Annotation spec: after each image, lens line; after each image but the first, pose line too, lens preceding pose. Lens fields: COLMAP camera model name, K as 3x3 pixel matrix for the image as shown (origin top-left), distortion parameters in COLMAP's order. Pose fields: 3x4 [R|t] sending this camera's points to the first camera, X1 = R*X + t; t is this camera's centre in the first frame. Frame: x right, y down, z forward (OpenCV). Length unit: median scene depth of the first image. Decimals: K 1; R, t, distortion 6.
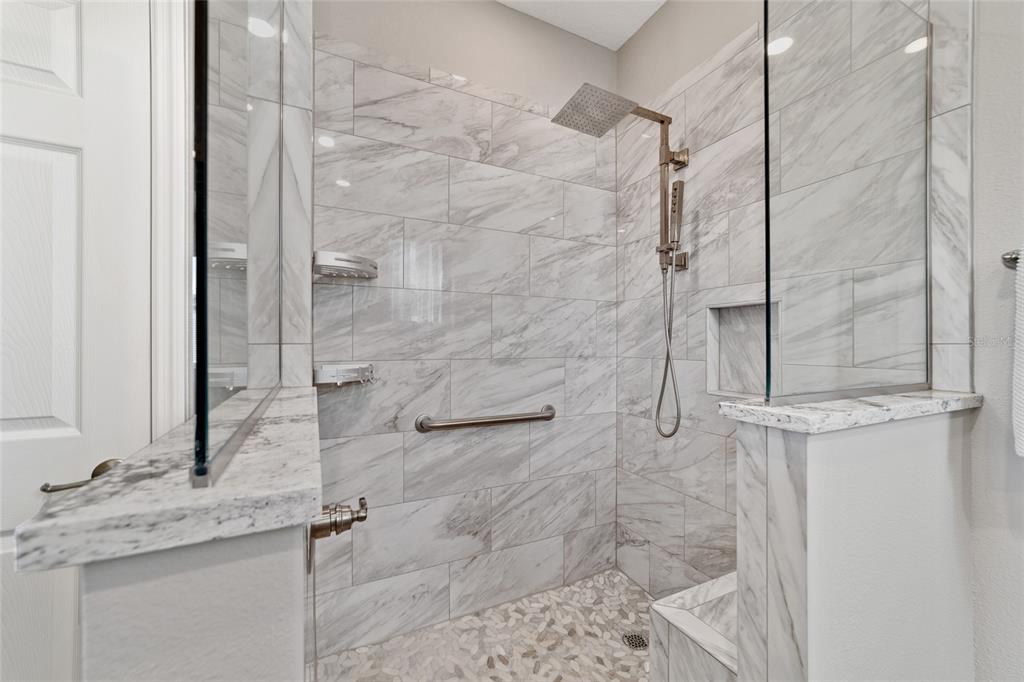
lens RADIAL K [[395.4, 0, 508.8], [0, 395.4, 338.2], [0, 0, 1]] dist [-0.019215, 0.009743]
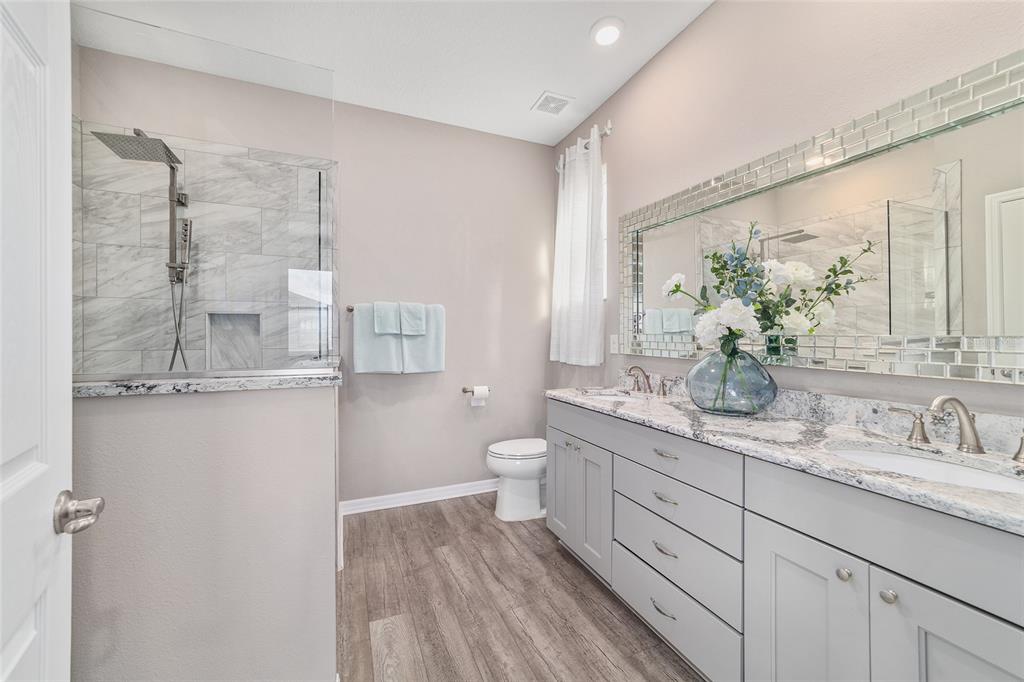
lens RADIAL K [[395.4, 0, 508.8], [0, 395.4, 338.2], [0, 0, 1]] dist [-0.019215, 0.009743]
pose [[0.047013, 0.000191, 0.998894, -0.873740], [-0.007325, 0.999973, 0.000153, 0.007406], [-0.998867, -0.007324, 0.047013, -0.184830]]
